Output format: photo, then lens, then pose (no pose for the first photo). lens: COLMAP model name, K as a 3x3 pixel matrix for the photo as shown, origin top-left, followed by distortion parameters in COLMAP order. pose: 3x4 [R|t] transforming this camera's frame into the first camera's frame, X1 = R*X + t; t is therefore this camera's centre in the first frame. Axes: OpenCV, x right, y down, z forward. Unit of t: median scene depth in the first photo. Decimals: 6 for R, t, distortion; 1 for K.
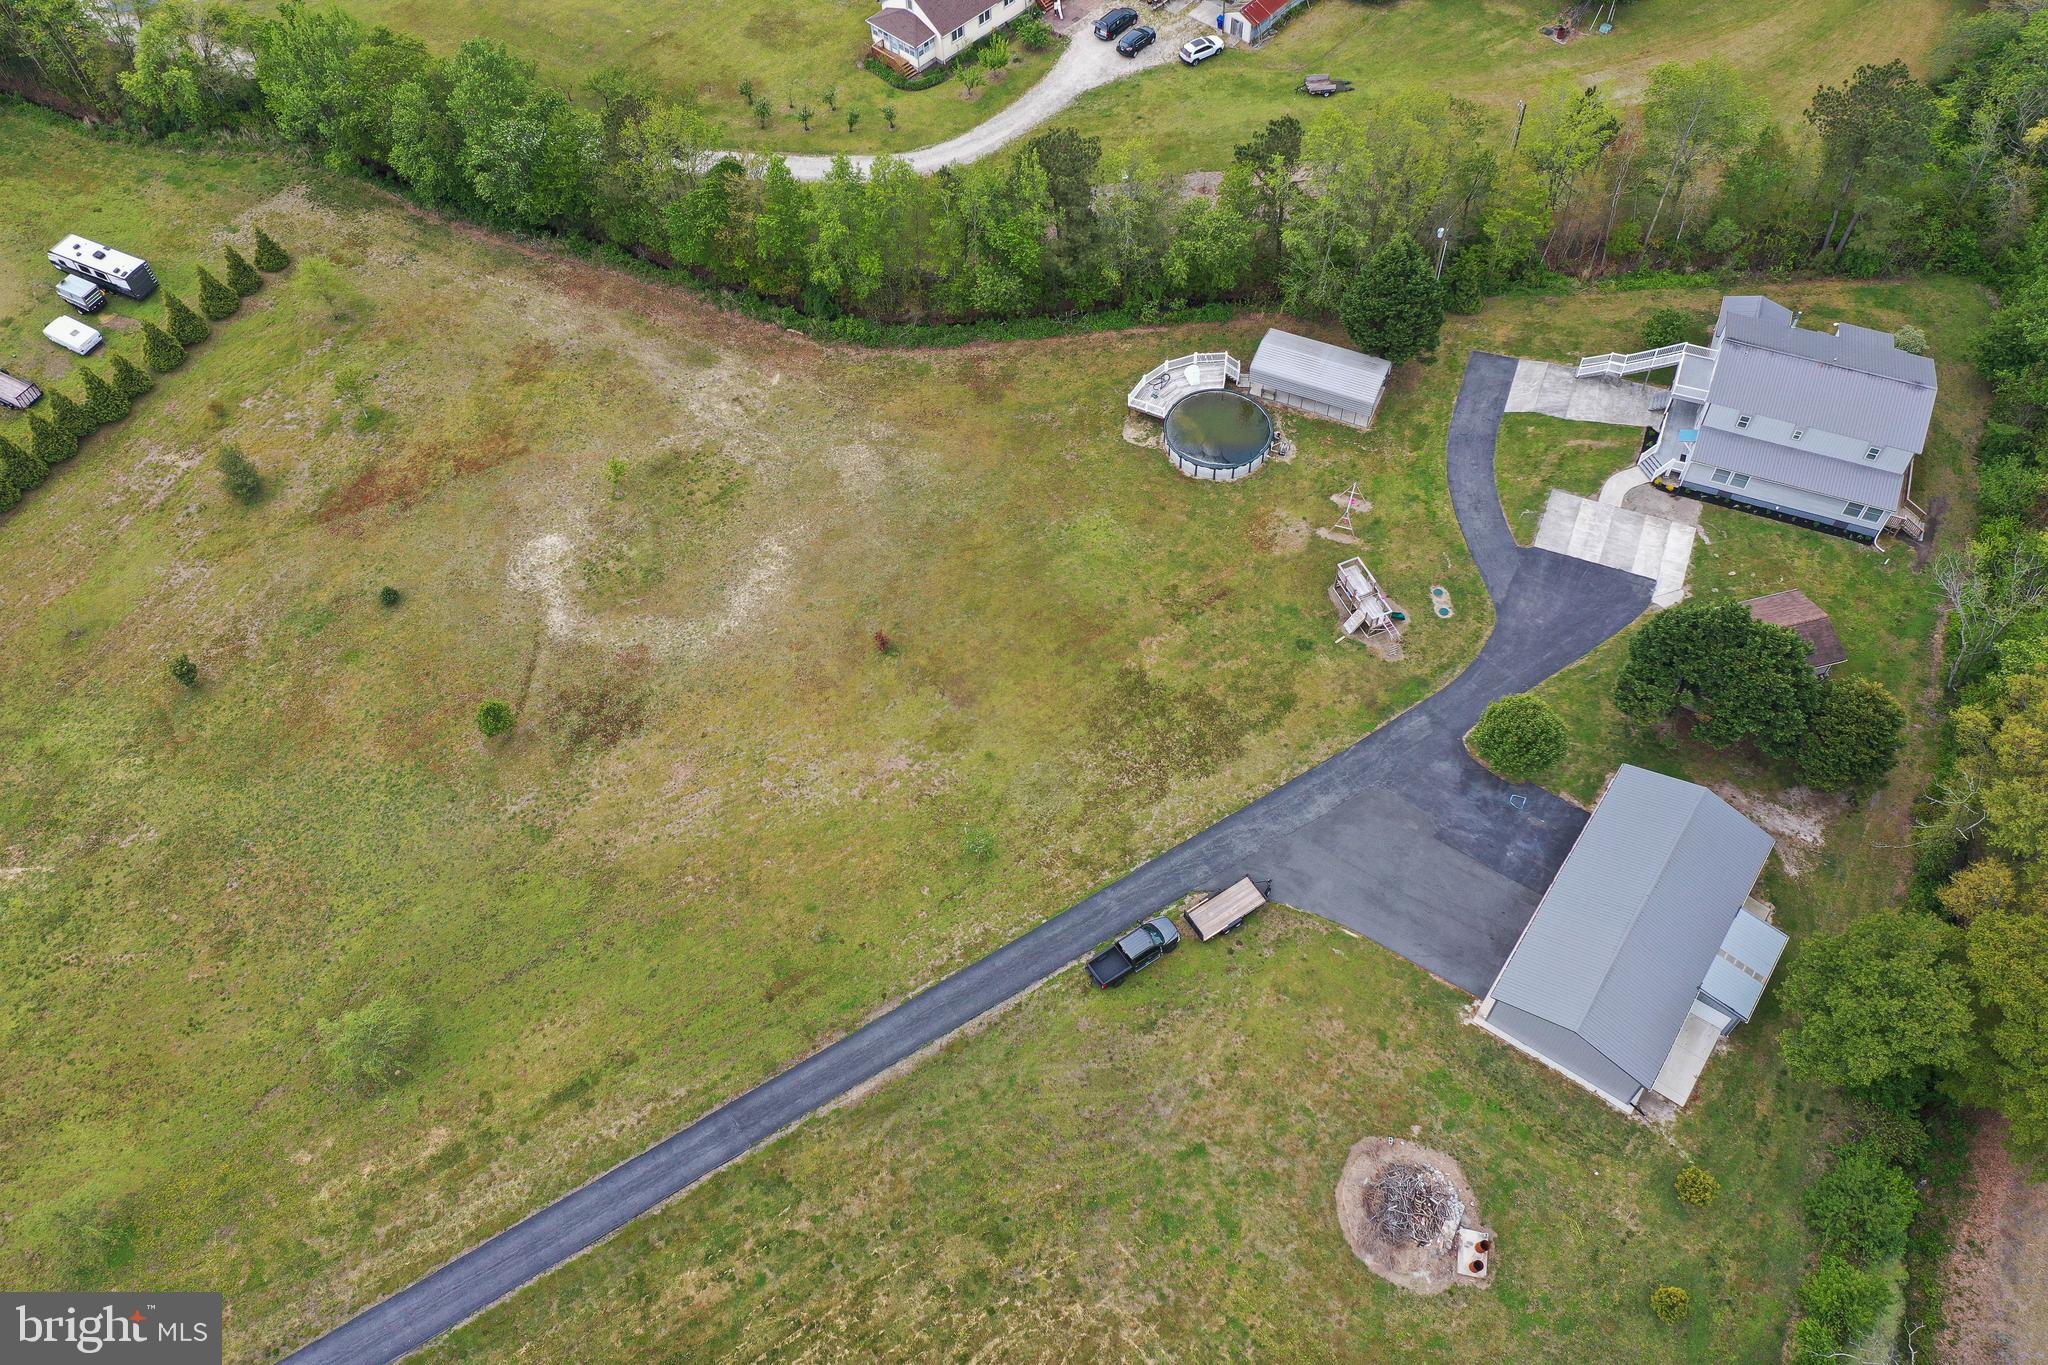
lens RADIAL K [[1622.9, 0, 1019.1], [0, 1622.9, 680.1], [0, 0, 1]] dist [0.007736, 0.016719]
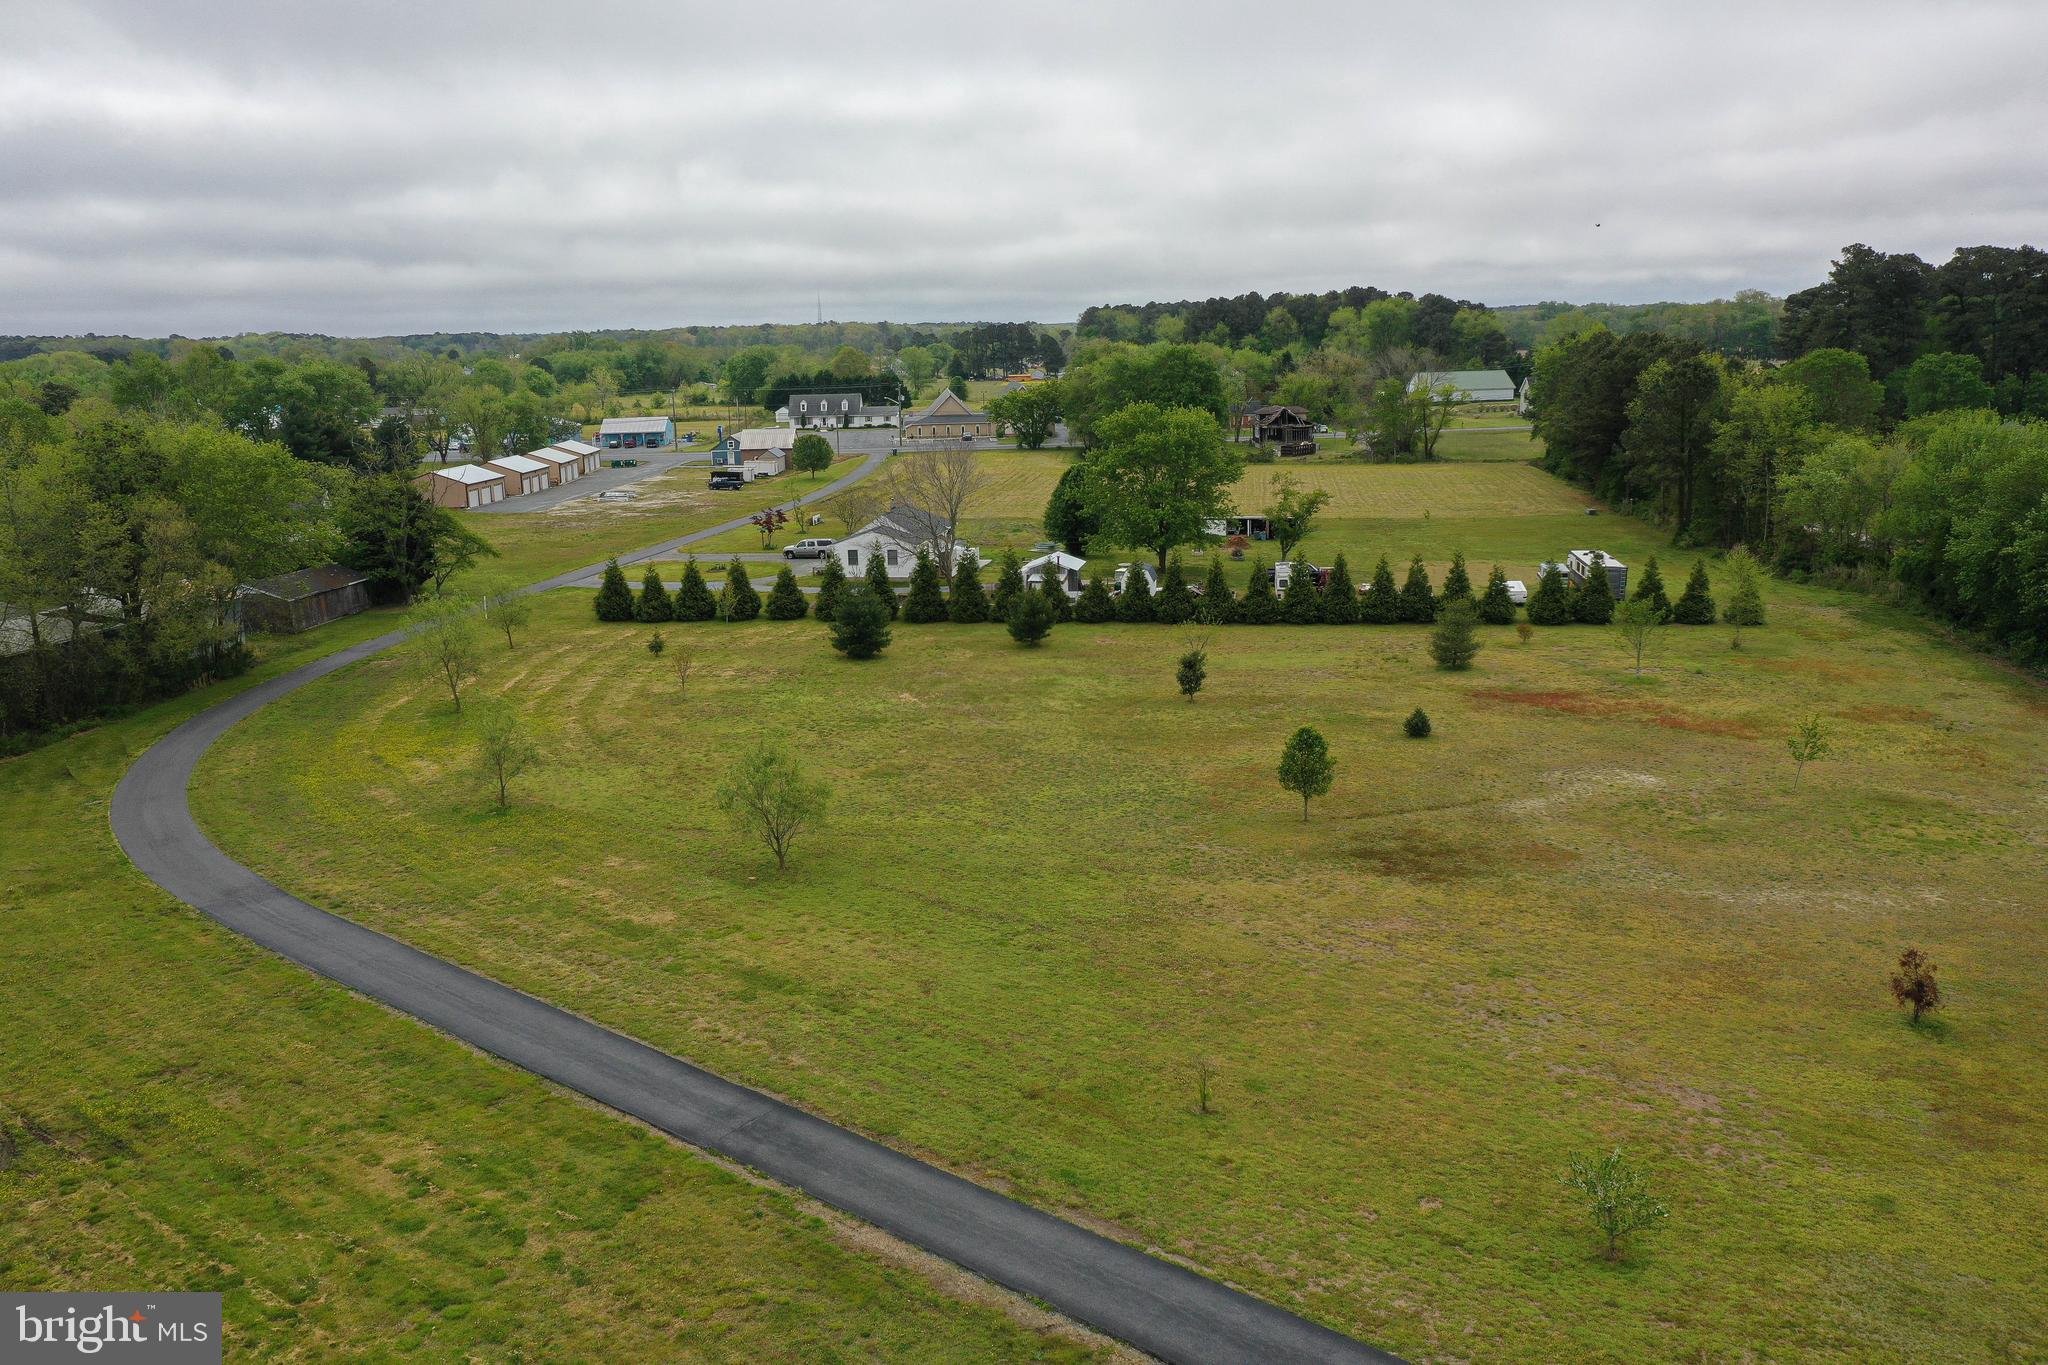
lens RADIAL K [[1632.1, 0, 1016.1], [0, 1632.1, 688.5], [0, 0, 1]] dist [0.011750, -0.005528]
pose [[0.313511, 0.229517, -0.921430, 0.228109], [-0.770284, 0.628926, -0.105427, 0.160185], [0.555314, 0.742815, 0.373968, 0.671196]]
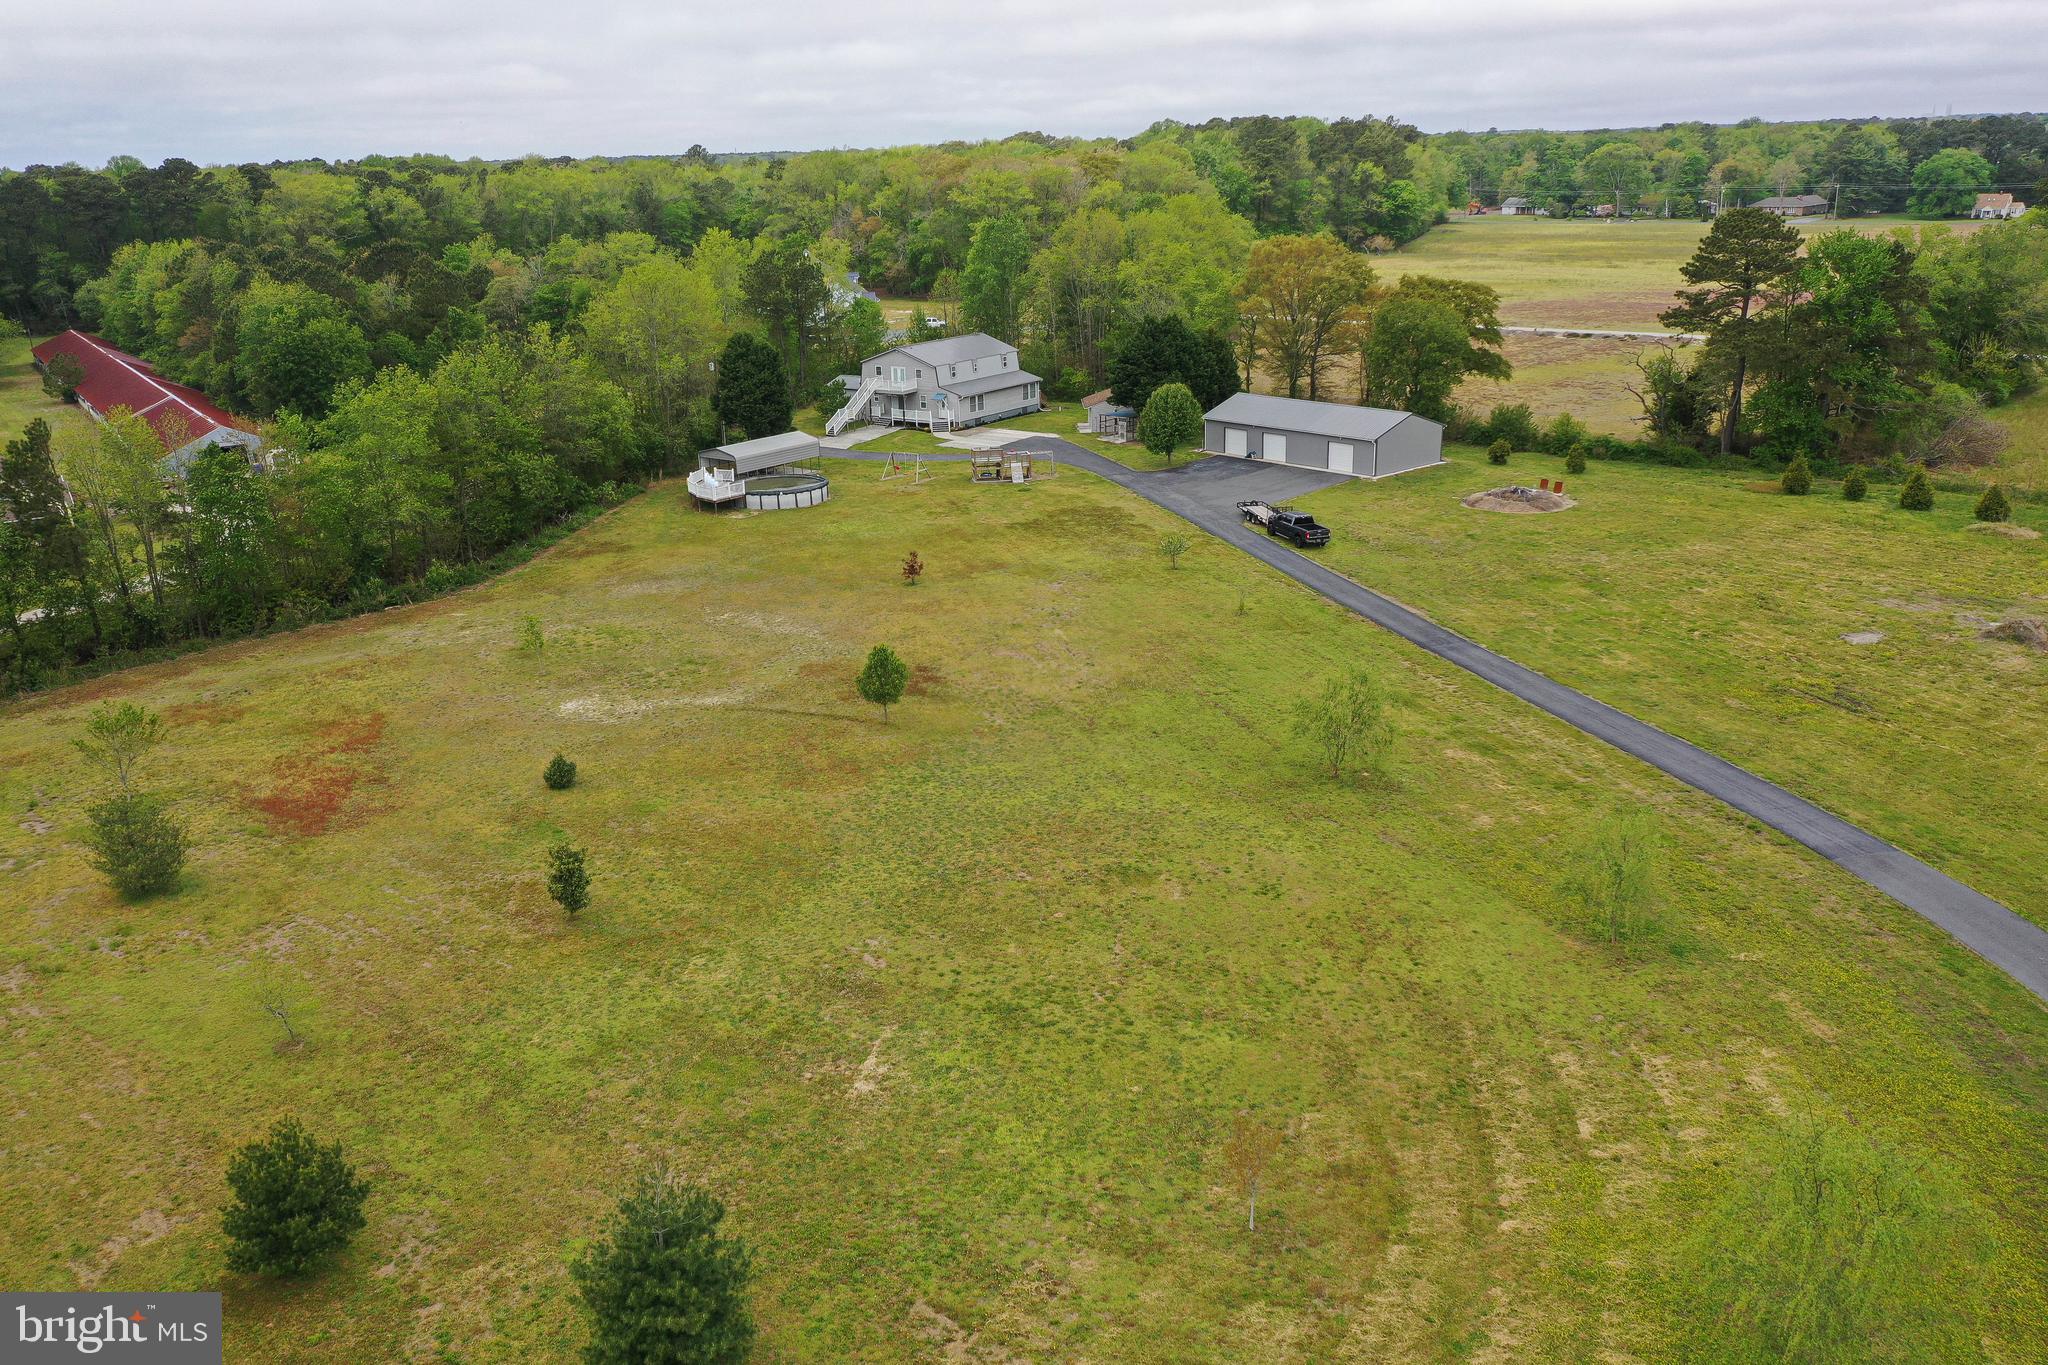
lens RADIAL K [[1622.9, 0, 1019.1], [0, 1622.9, 680.1], [0, 0, 1]] dist [0.007736, 0.016719]
pose [[0.243588, -0.282151, 0.927931, -0.990671], [0.808144, 0.588041, -0.033341, 0.098851], [-0.536254, 0.758023, 0.371259, 0.690693]]
